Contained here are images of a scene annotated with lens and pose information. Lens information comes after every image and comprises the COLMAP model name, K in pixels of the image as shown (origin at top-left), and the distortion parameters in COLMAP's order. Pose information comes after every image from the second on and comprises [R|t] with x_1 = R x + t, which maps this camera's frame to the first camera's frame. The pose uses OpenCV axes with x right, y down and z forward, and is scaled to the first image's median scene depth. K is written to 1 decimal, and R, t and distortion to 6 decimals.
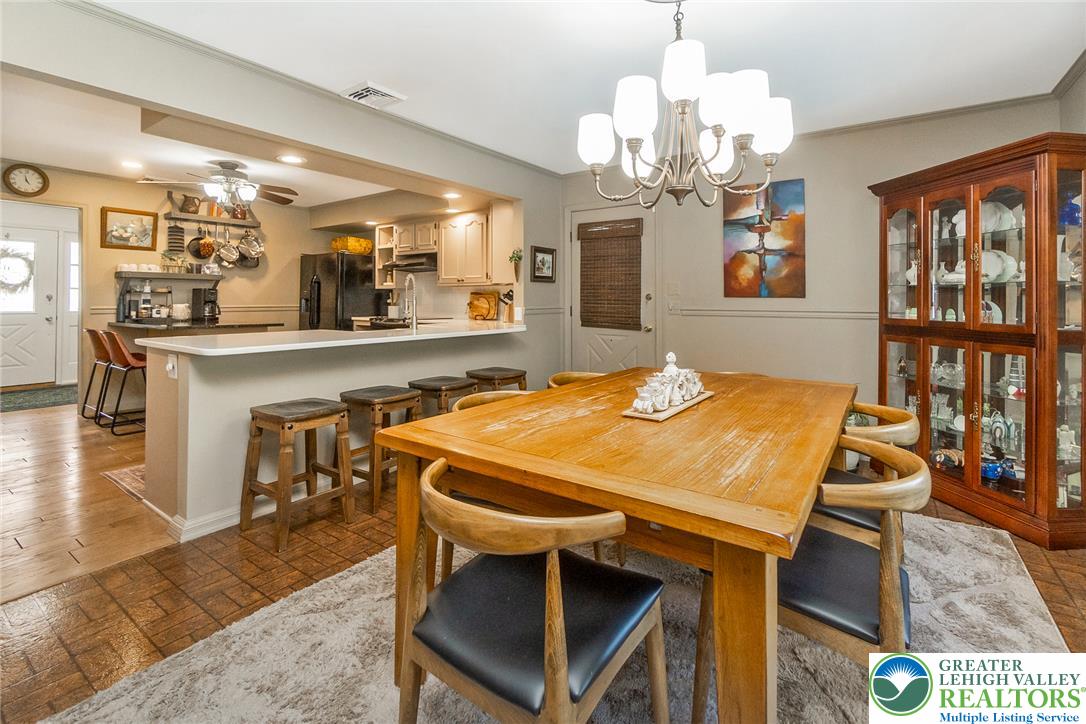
lens RADIAL K [[480.1, 0, 539.3], [0, 480.1, 298.8], [0, 0, 1]] dist [0.000956, 0.000059]
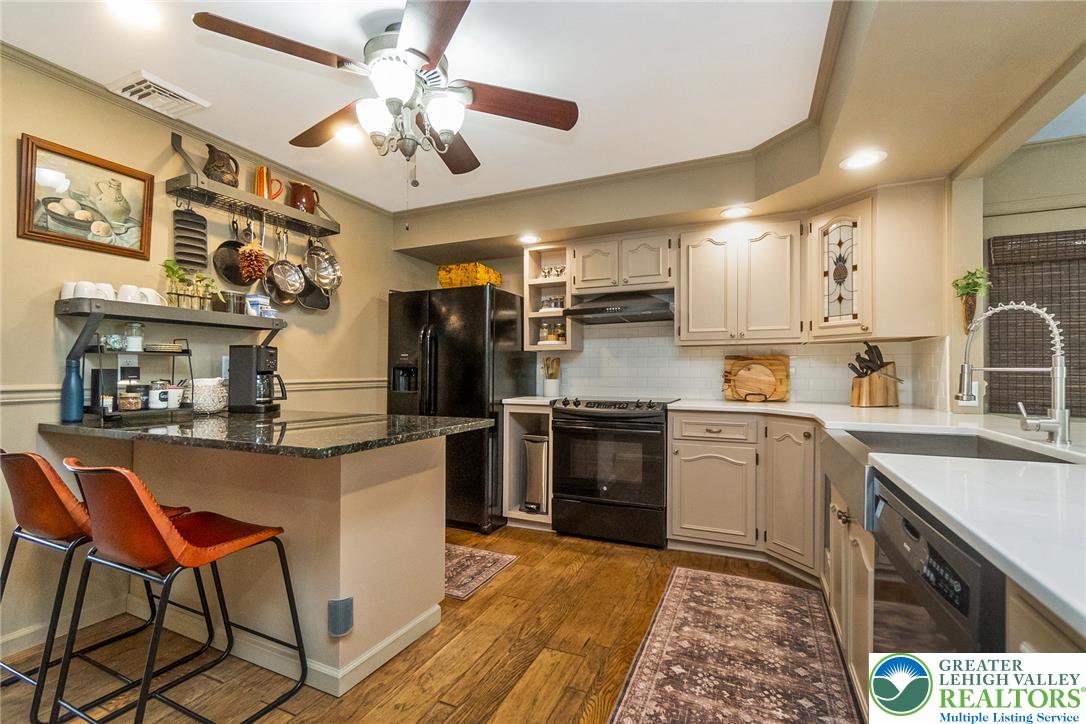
lens RADIAL K [[480.1, 0, 545.8], [0, 480.1, 366.1], [0, 0, 1]] dist [0.000956, 0.000059]
pose [[0.980559, -0.000595, 0.196222, -0.510488], [0.001941, 0.999976, -0.006666, 0.003345], [-0.196214, 0.006917, 0.980537, 0.476262]]
